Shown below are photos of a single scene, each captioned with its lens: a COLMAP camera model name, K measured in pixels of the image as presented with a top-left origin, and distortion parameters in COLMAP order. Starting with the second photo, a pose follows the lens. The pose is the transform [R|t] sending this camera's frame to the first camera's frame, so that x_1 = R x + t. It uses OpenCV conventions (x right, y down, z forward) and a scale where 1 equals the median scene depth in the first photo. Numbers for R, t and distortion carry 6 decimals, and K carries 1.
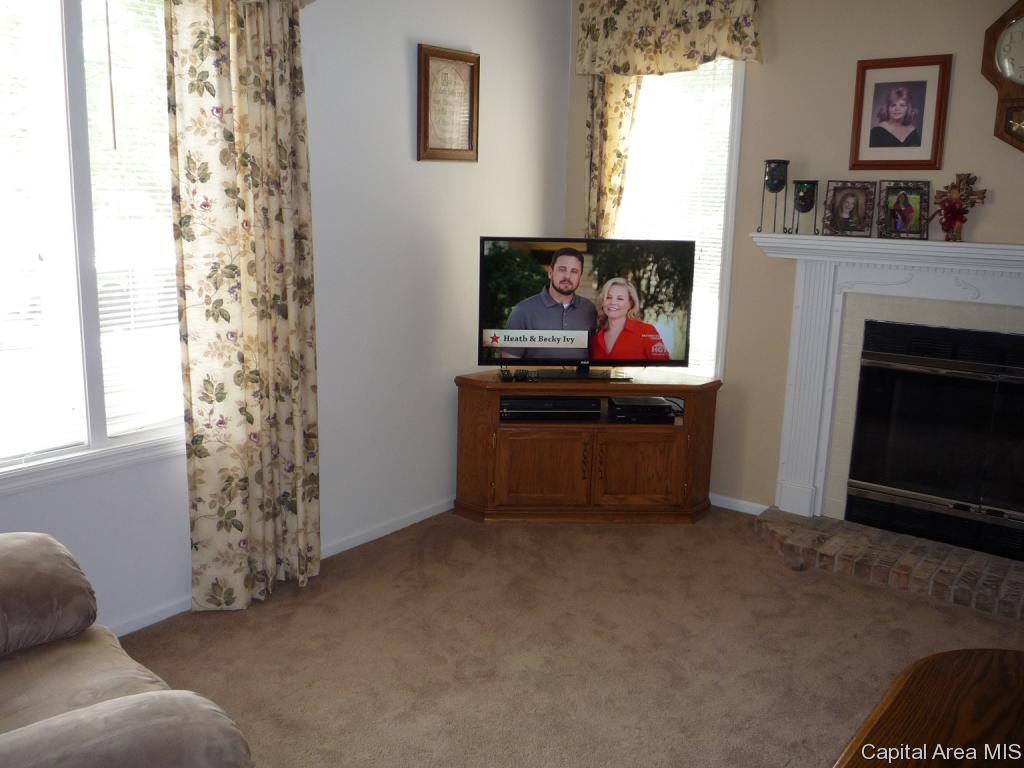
lens RADIAL K [[904.1, 0, 512.0], [0, 904.1, 384.0], [0, 0, 1]] dist [-0.035321, -0.000282]
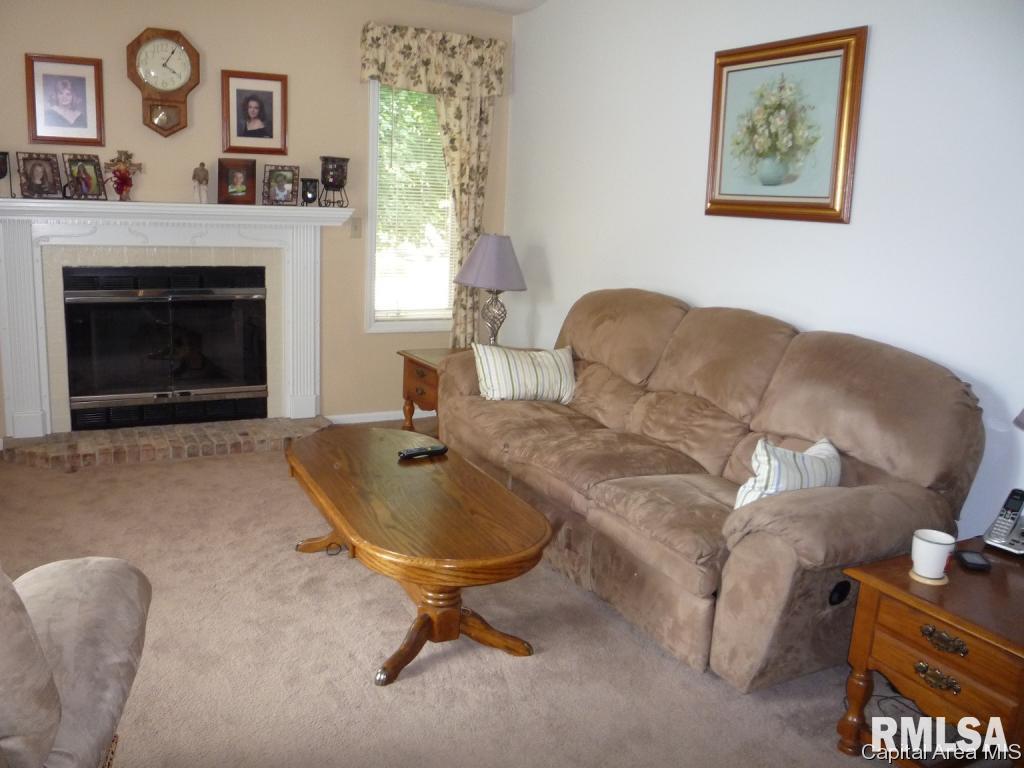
lens RADIAL K [[904.1, 0, 512.0], [0, 904.1, 384.0], [0, 0, 1]] dist [-0.035321, -0.000282]
pose [[0.403695, -0.188979, 0.895163, -0.516095], [0.149310, 0.978925, 0.139327, 0.008071], [-0.902628, 0.077411, 0.423404, -0.070871]]
